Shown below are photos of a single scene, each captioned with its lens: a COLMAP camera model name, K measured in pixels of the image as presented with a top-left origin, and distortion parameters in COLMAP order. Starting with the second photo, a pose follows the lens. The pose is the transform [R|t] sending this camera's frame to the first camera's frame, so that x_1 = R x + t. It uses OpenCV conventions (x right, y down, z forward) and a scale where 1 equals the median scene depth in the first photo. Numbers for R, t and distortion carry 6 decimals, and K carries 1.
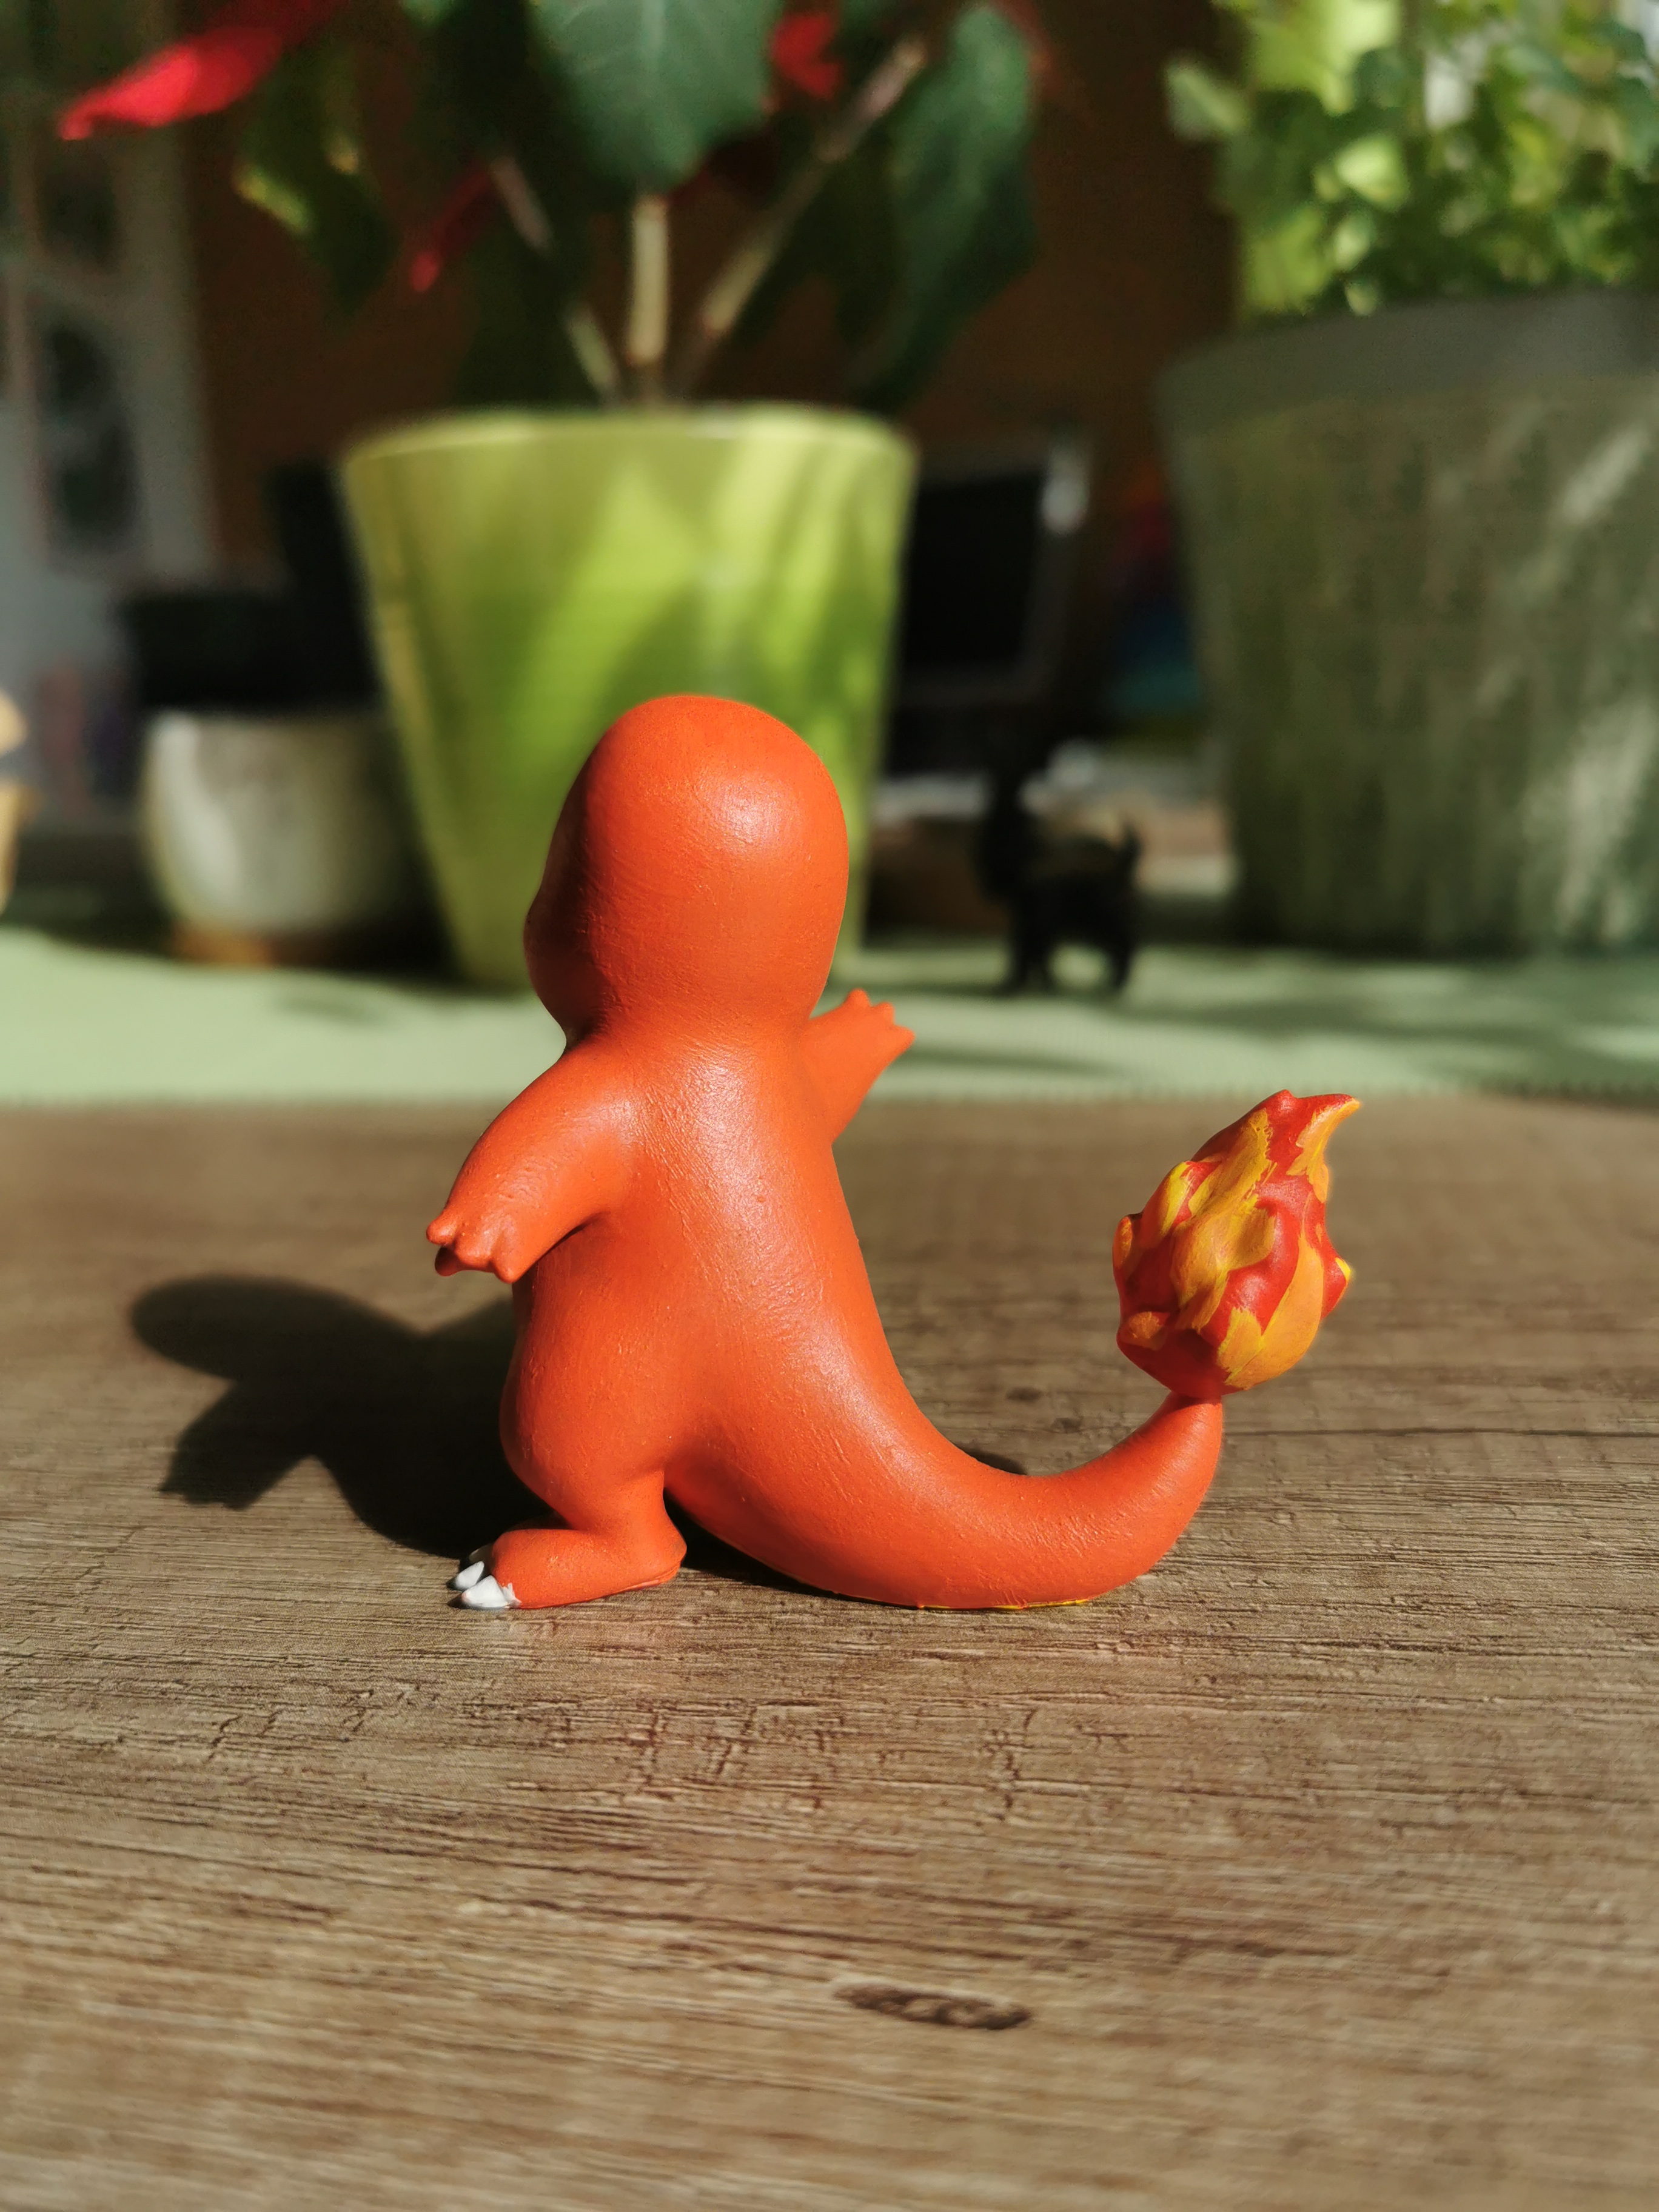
lens RADIAL K [[1841.6, 0, 822.9], [0, 1841.6, 1101.7], [0, 0, 1]] dist [0.091973, -0.245727]
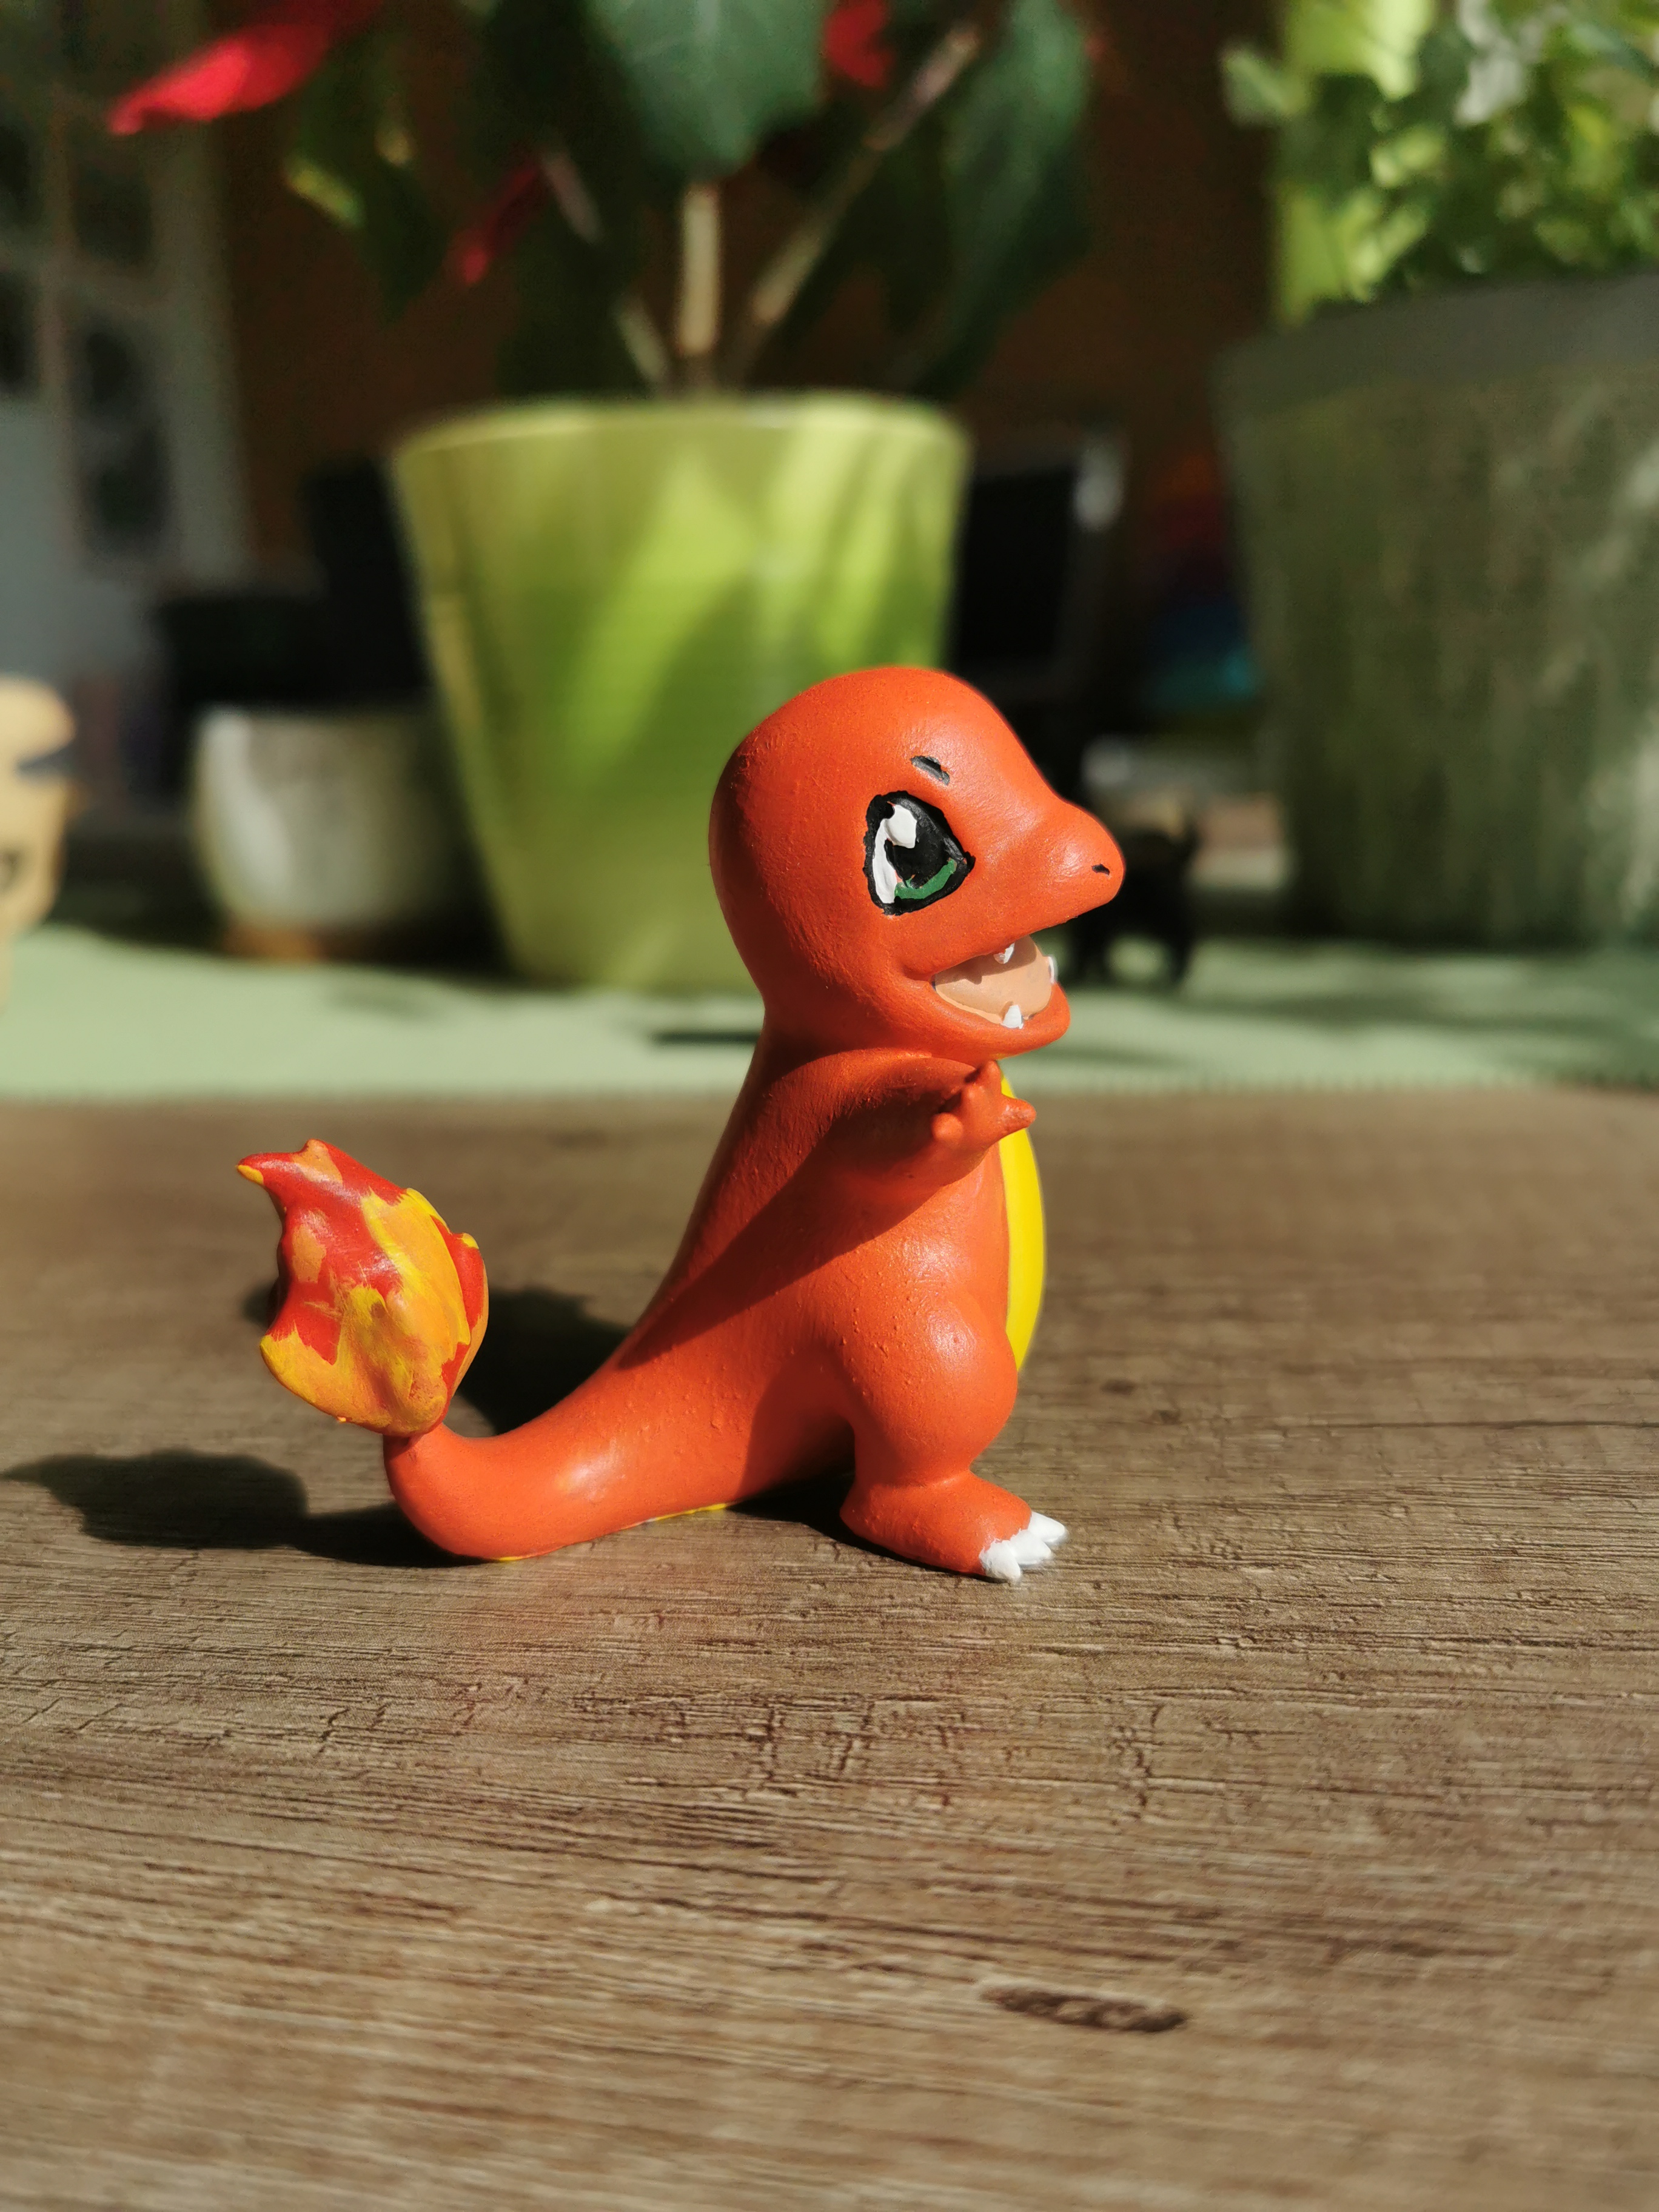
lens RADIAL K [[1841.6, 0, 822.9], [0, 1841.6, 1101.7], [0, 0, 1]] dist [0.091973, -0.245727]
pose [[0.999900, -0.001210, -0.014073, -0.051595], [0.001205, 0.999999, -0.000400, 0.010507], [0.014073, 0.000383, 0.999901, 0.022062]]
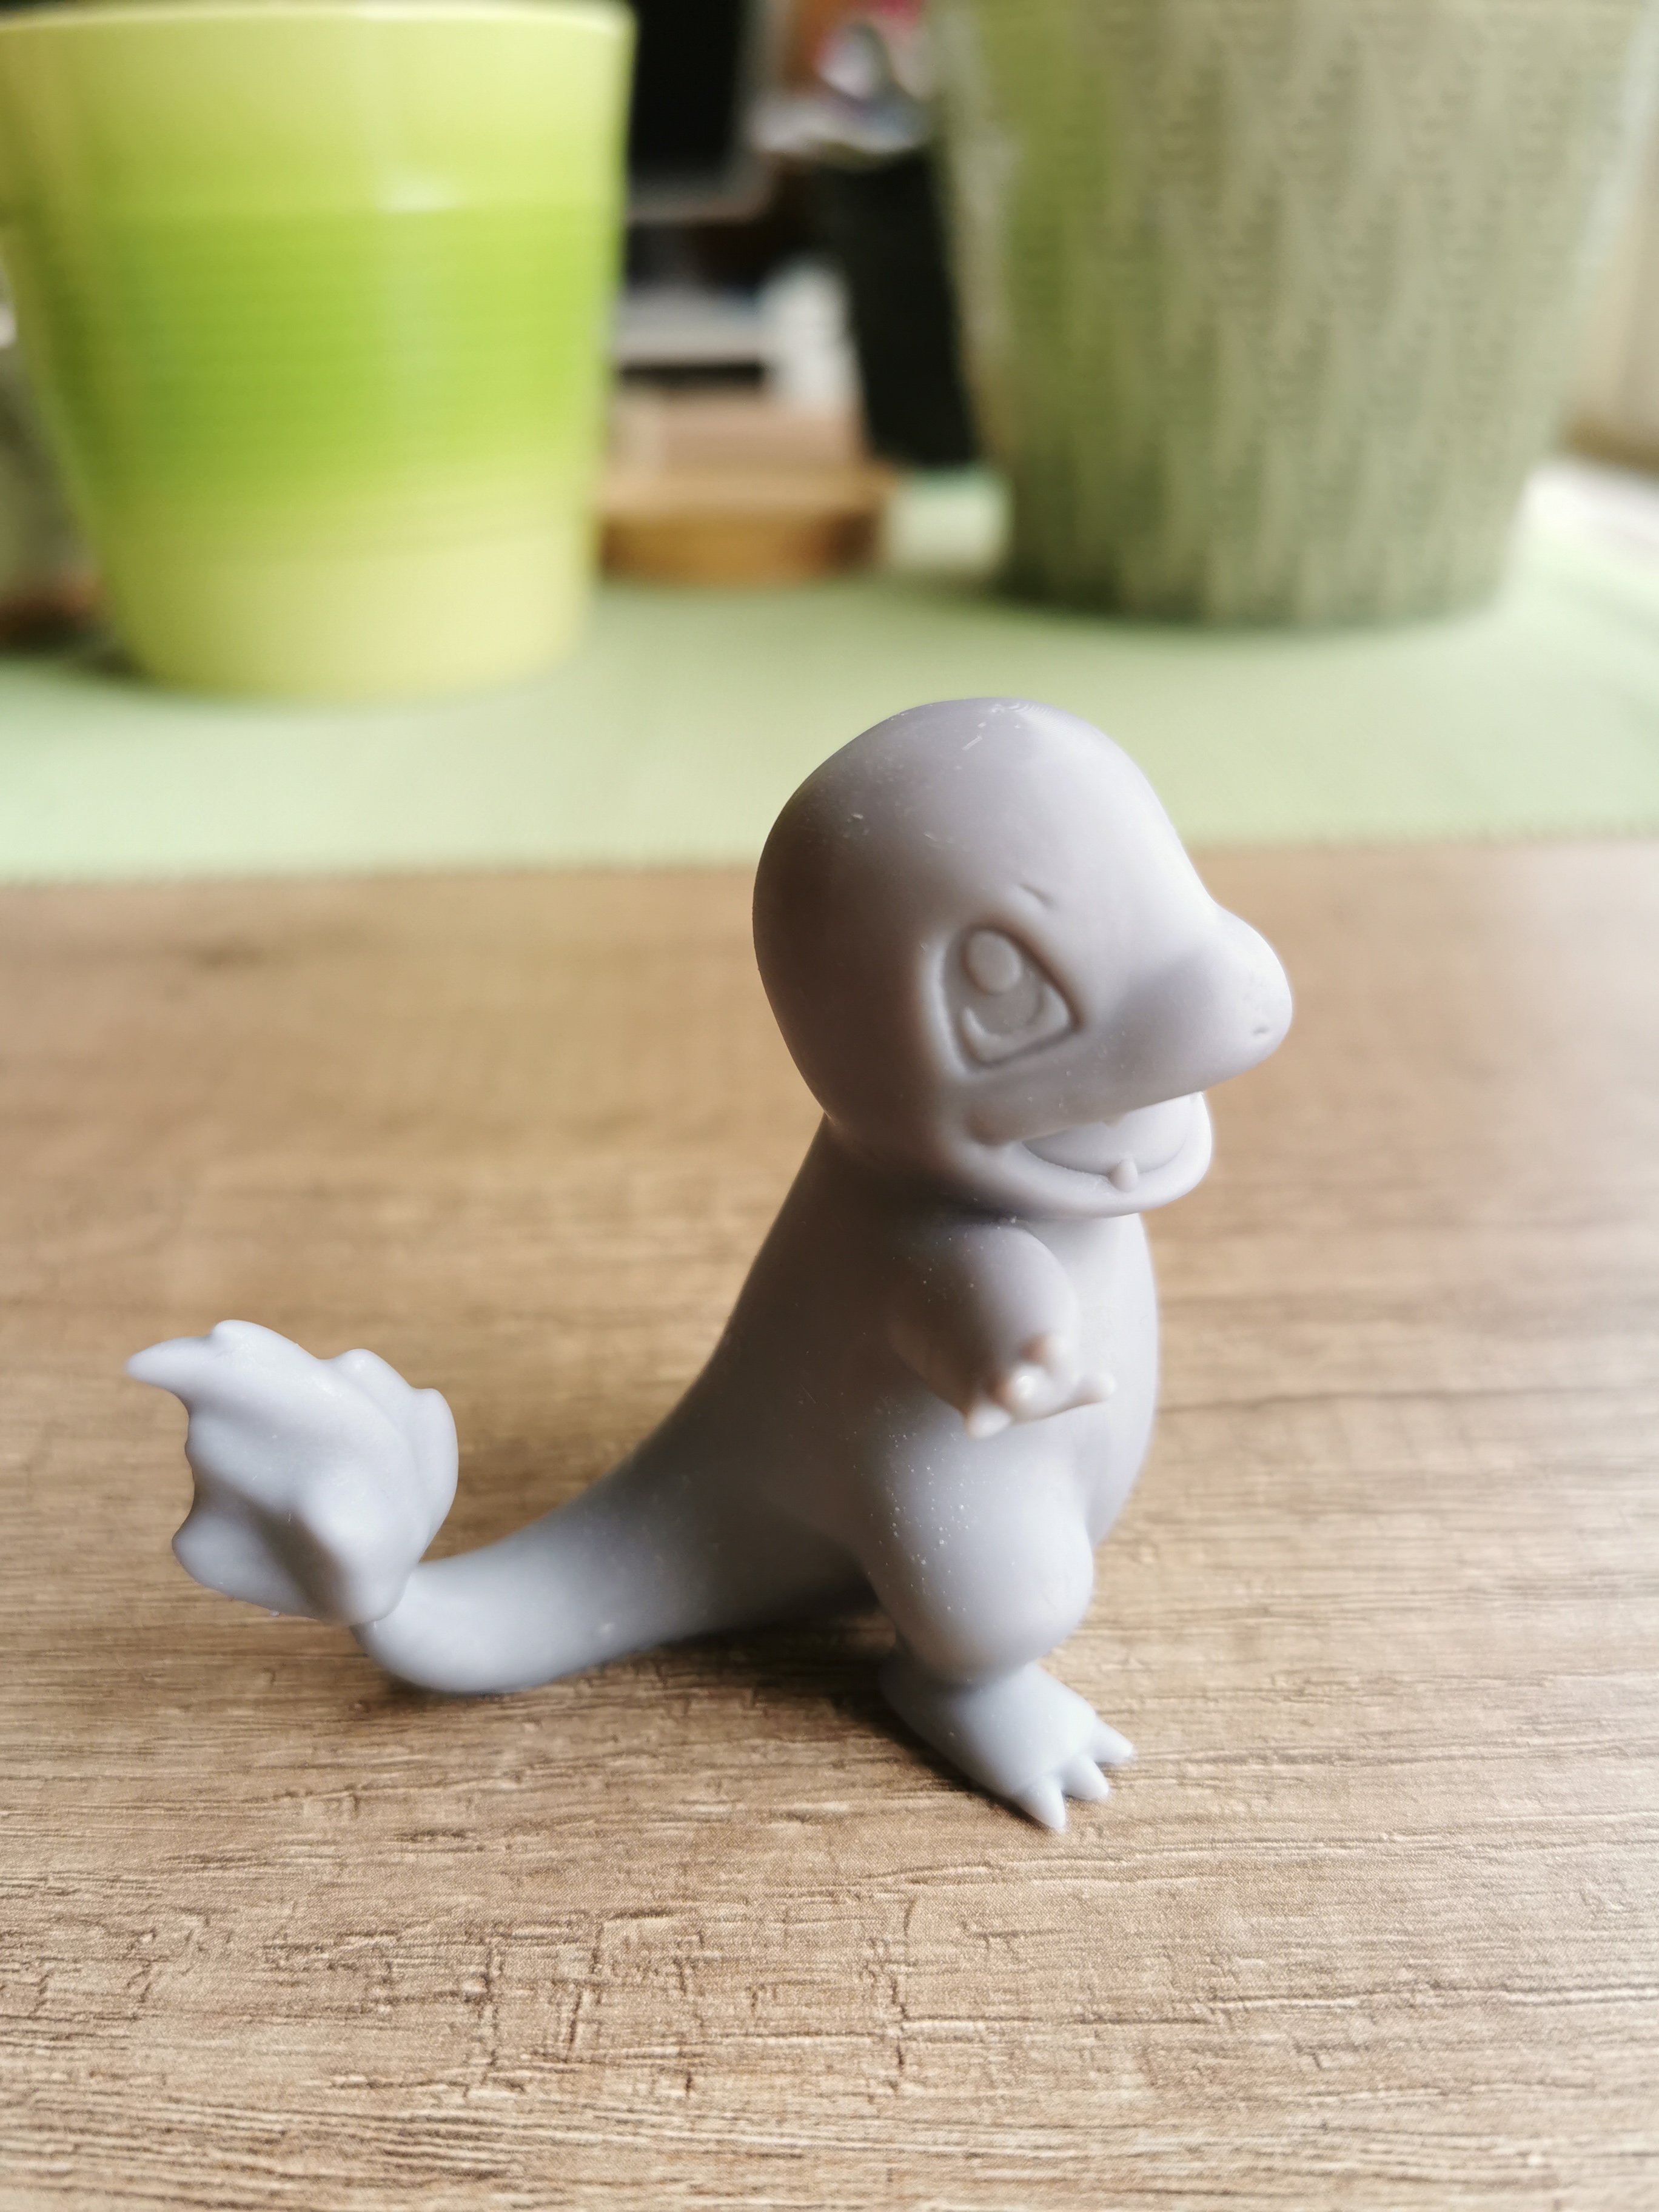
lens RADIAL K [[1879.5, 0, 829.5], [0, 1879.5, 1106.0], [0, 0, 1]] dist [-0.044136, -0.039221]
pose [[0.987982, -0.060592, 0.142198, -0.033097], [0.023260, 0.967769, 0.250764, -0.288675], [-0.152809, -0.244442, 0.957547, 0.242537]]
